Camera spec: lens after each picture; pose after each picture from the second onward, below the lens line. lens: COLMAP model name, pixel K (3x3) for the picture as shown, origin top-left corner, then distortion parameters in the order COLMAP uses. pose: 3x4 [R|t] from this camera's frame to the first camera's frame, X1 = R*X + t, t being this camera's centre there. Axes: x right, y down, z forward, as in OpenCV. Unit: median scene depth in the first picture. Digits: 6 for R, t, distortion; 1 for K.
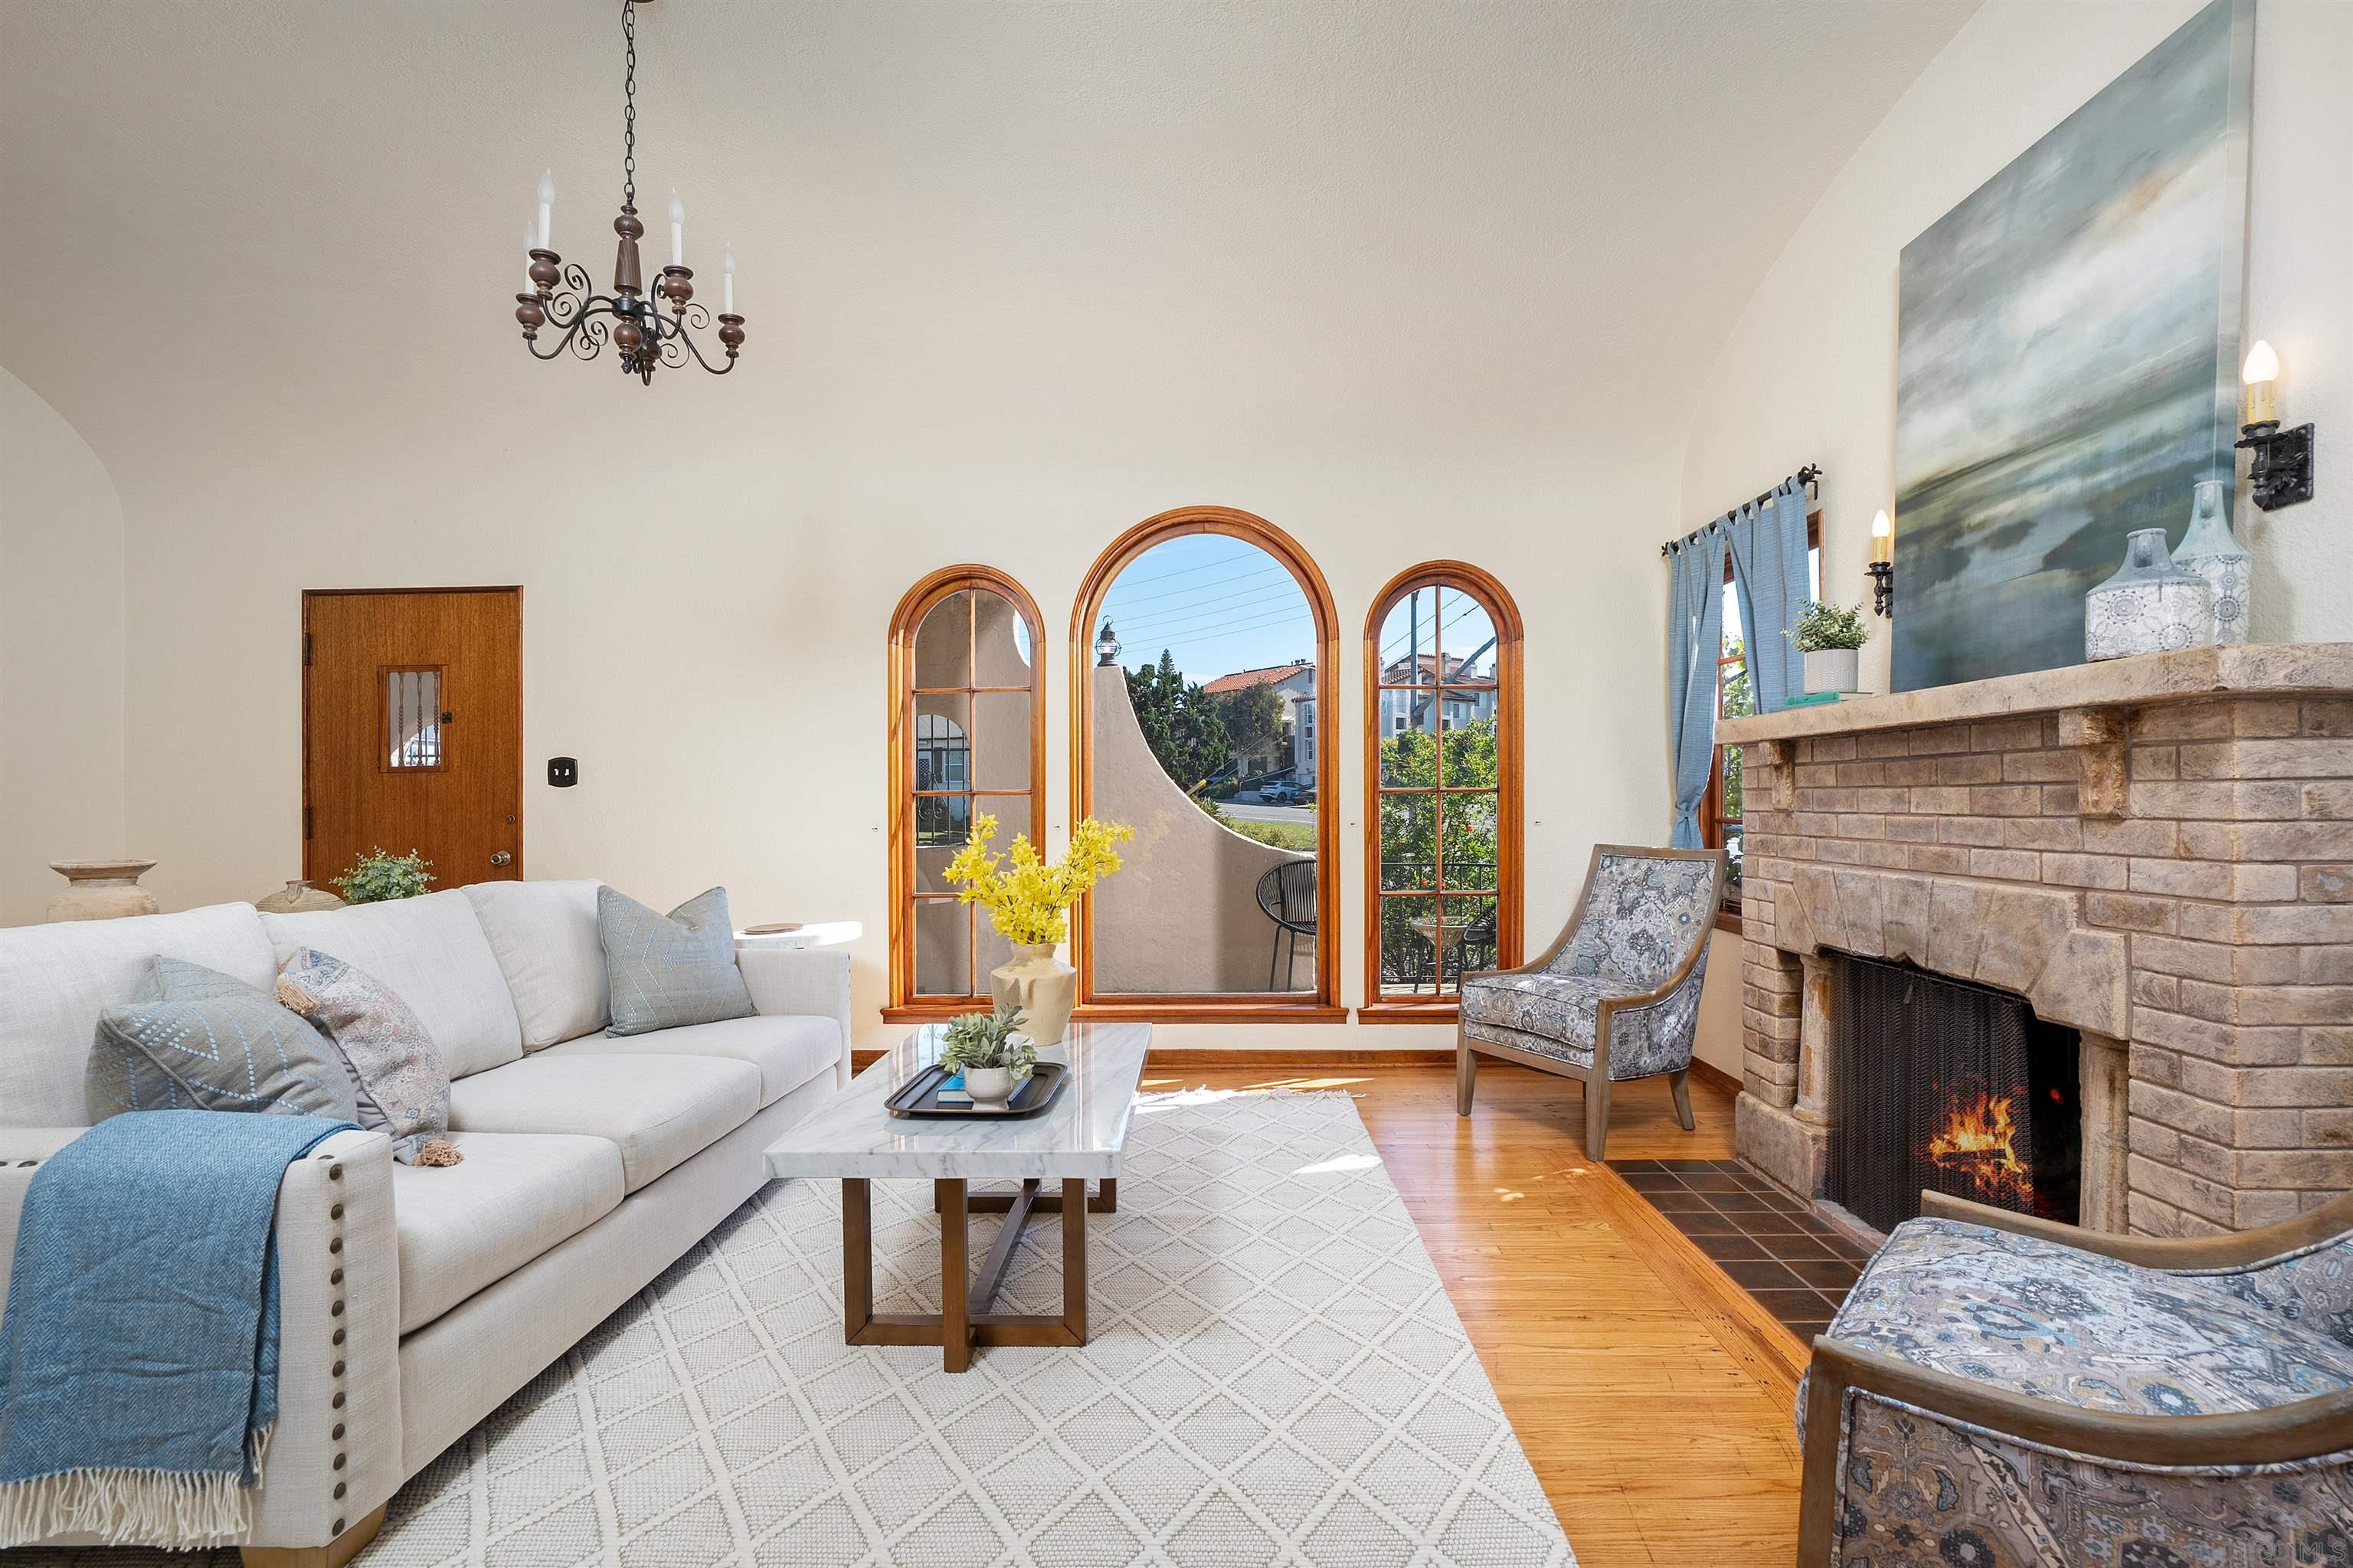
lens RADIAL K [[1136.3, 0, 1205.9], [0, 1136.3, 803.7], [0, 0, 1]] dist [-0.001274, 0.000631]
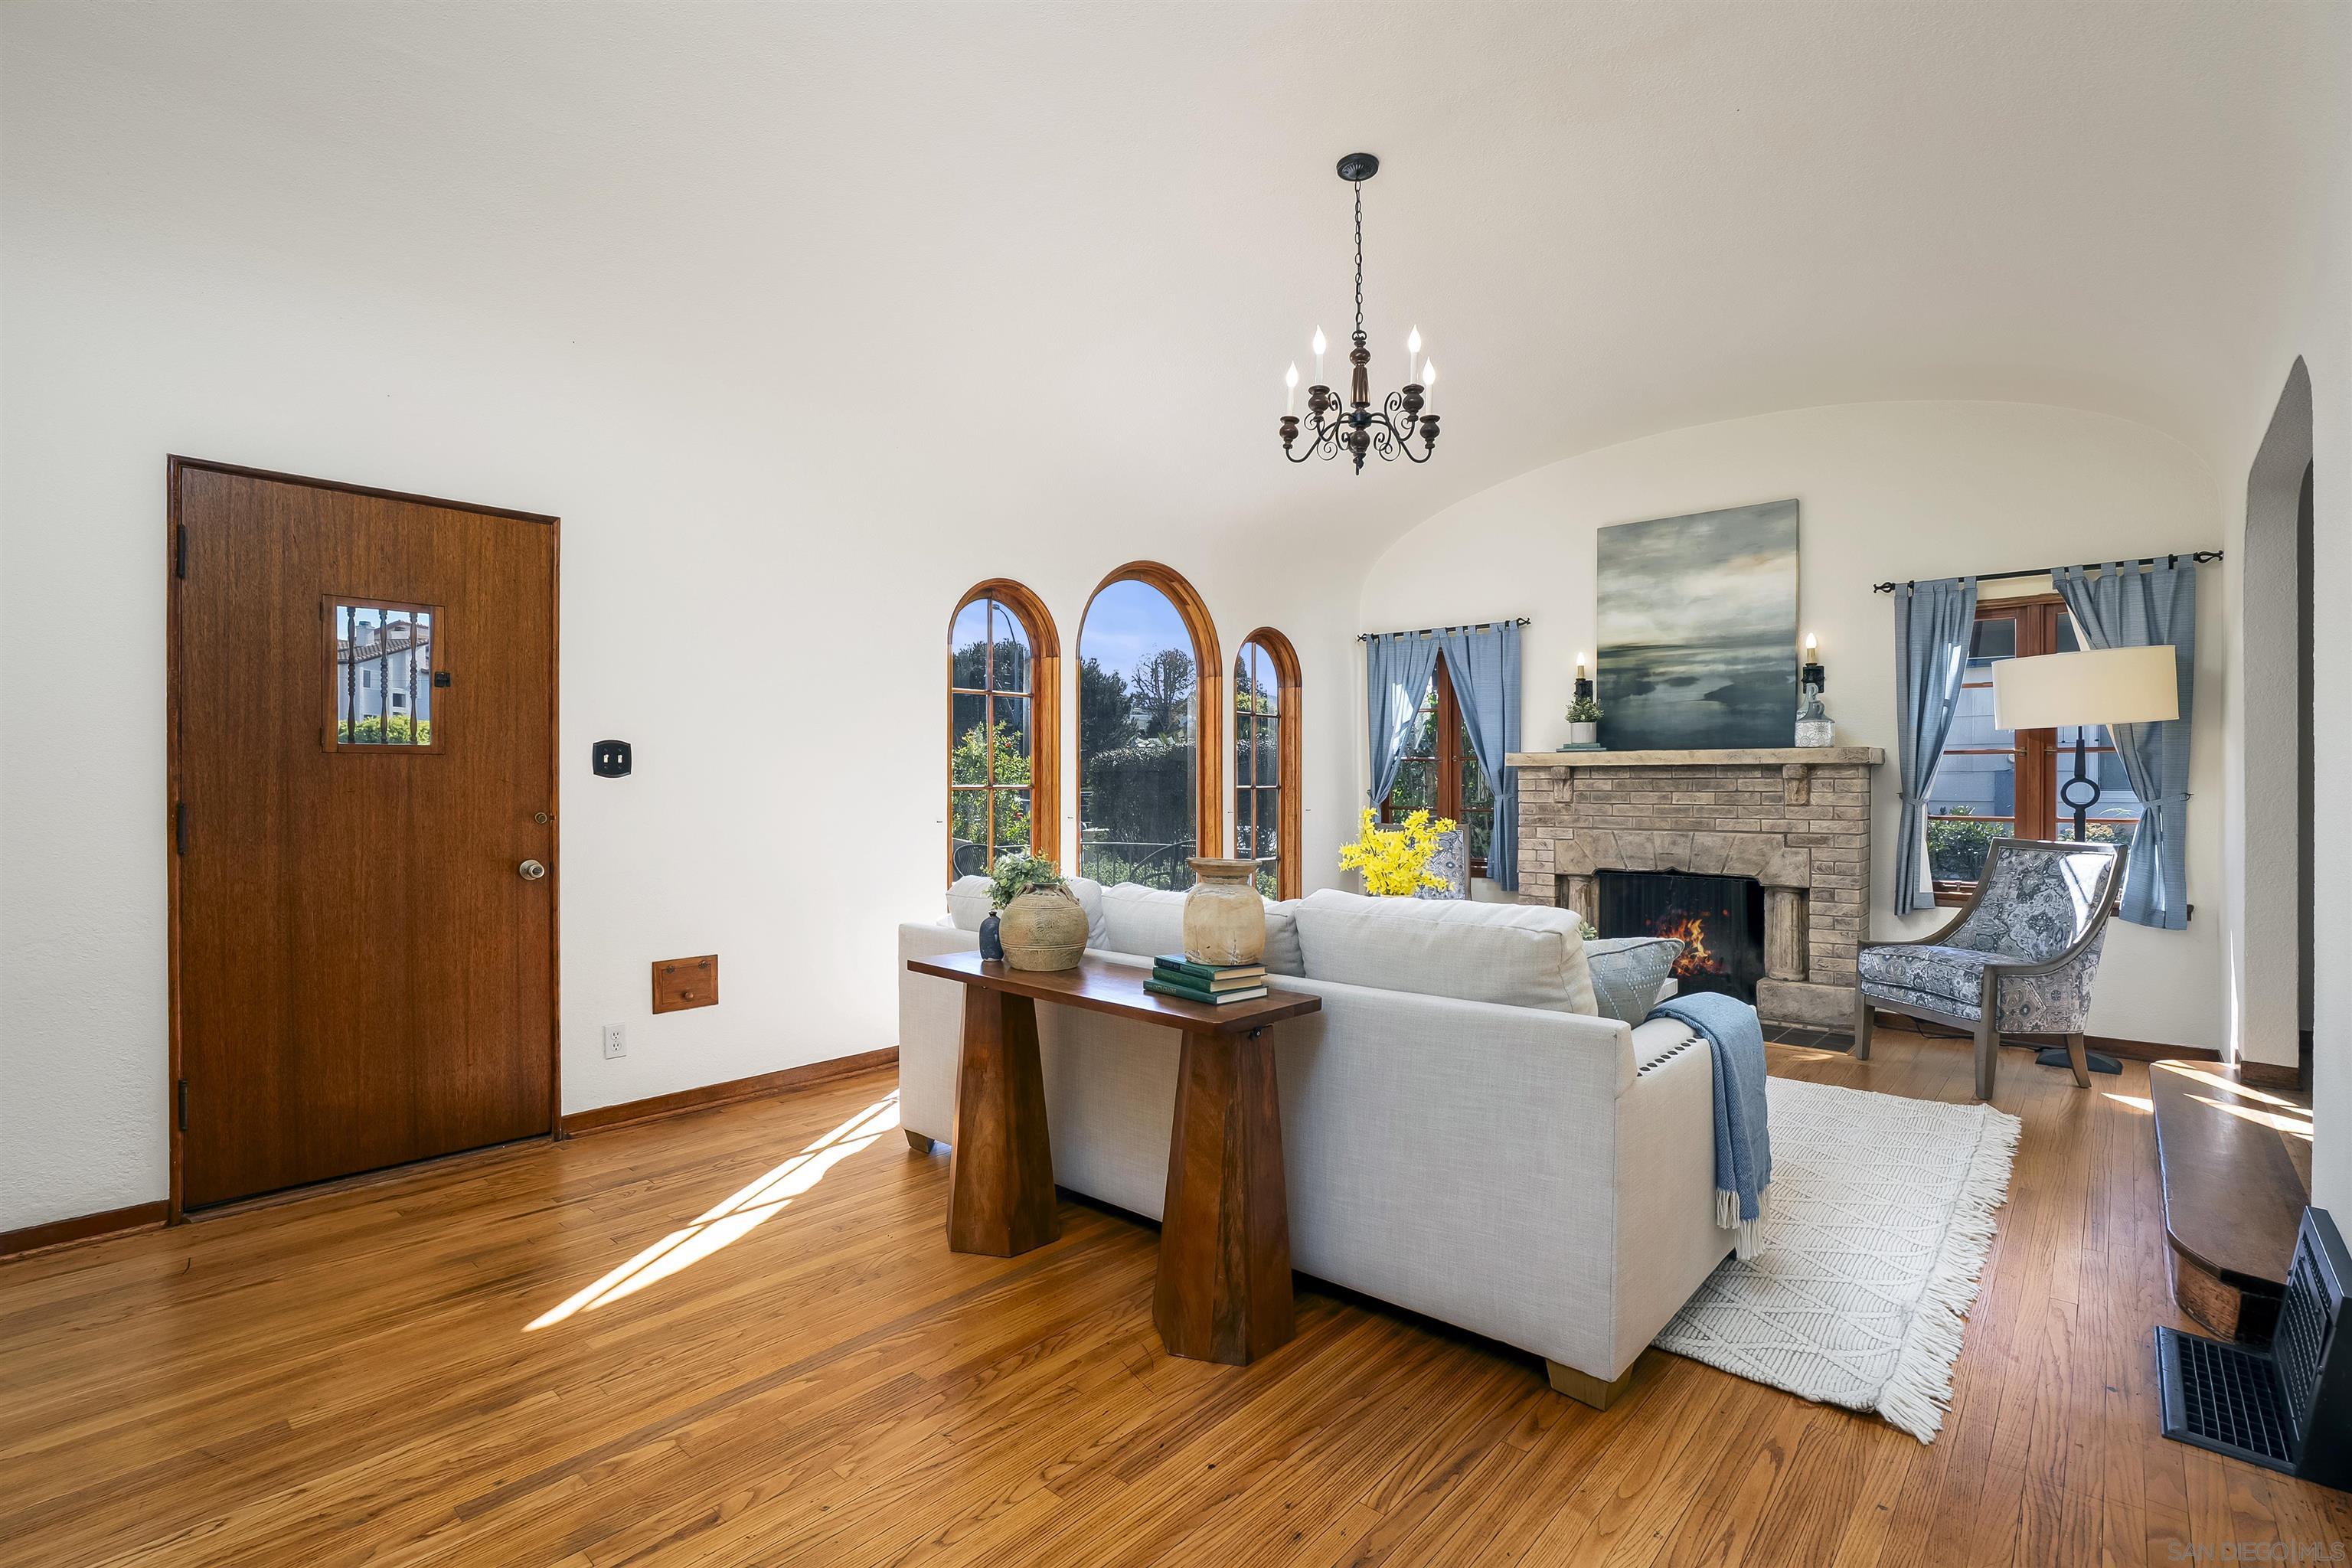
lens RADIAL K [[1087.7, 0, 1200.3], [0, 1087.7, 787.0], [0, 0, 1]] dist [-0.032513, 0.017758]
pose [[0.646231, 0.007138, 0.763109, -1.570354], [-0.003280, 0.999973, -0.006576, -0.007338], [-0.763135, 0.001746, 0.646237, 0.337163]]
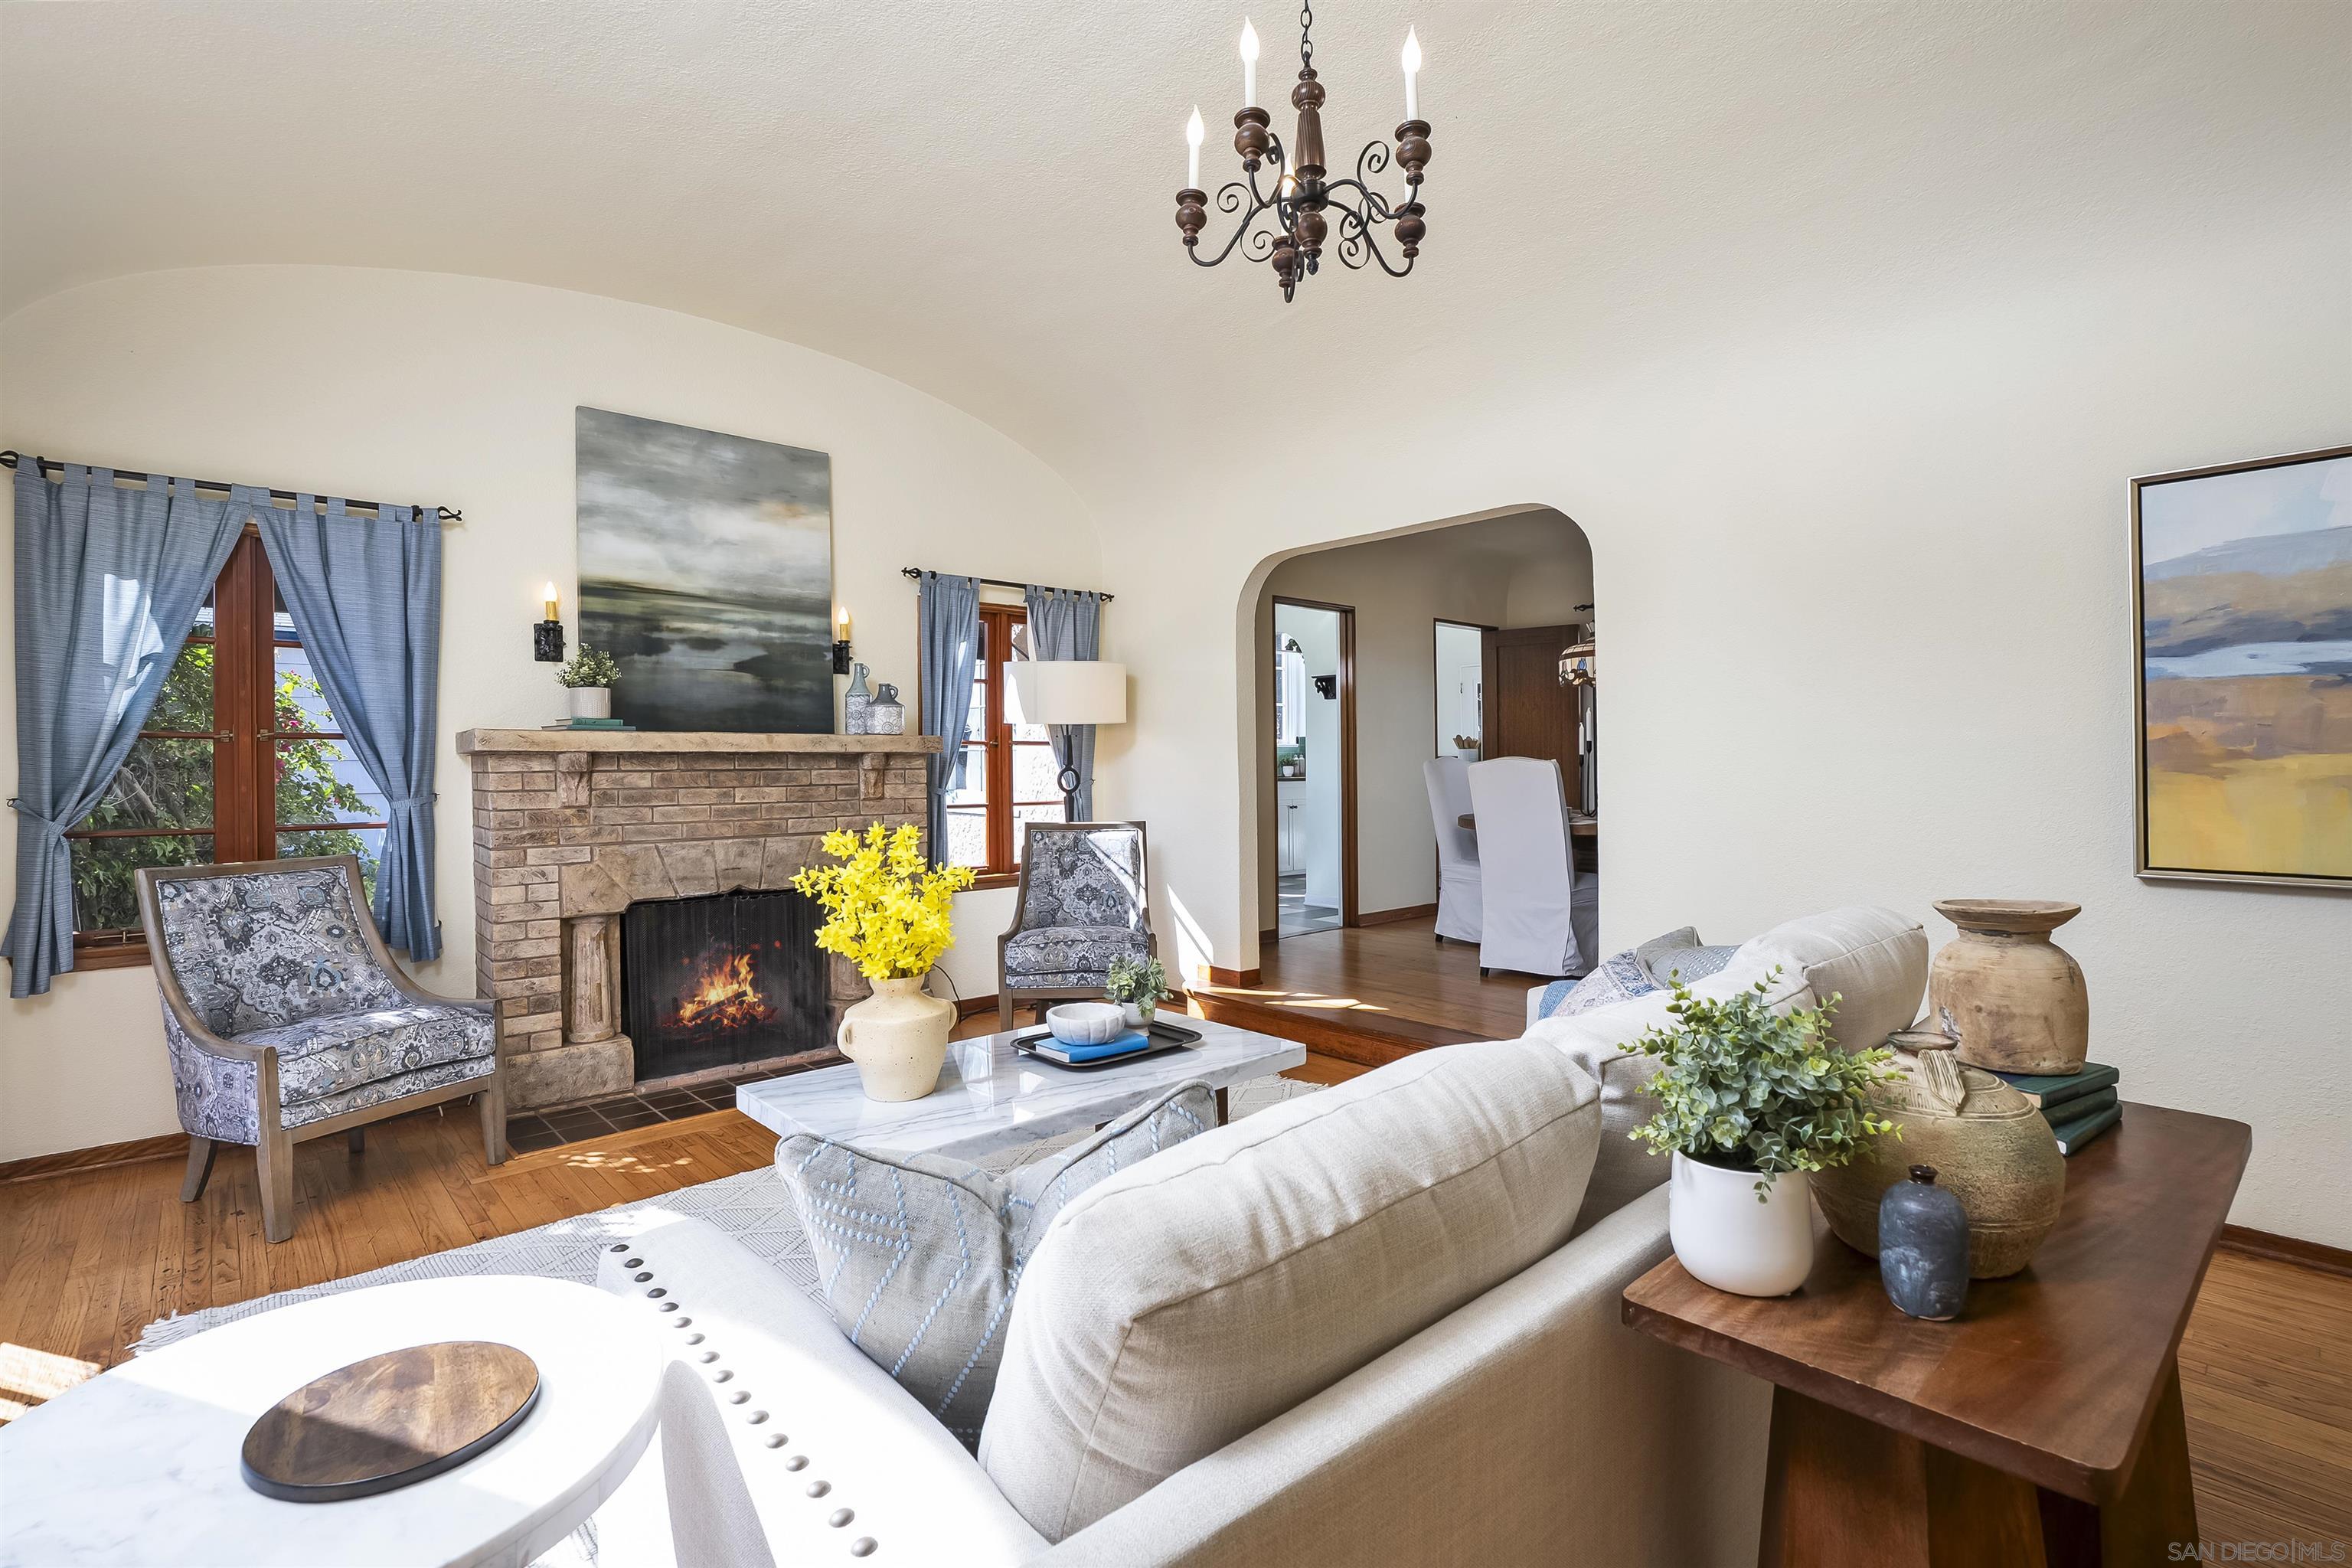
lens RADIAL K [[1088.1, 0, 1167.9], [0, 1088.1, 757.3], [0, 0, 1]] dist [-0.015343, 0.000184]
pose [[-0.670737, 0.018249, 0.741471, -1.009920], [0.015808, 0.999822, -0.010308, -0.032534], [-0.741527, 0.004807, -0.670906, 1.596014]]
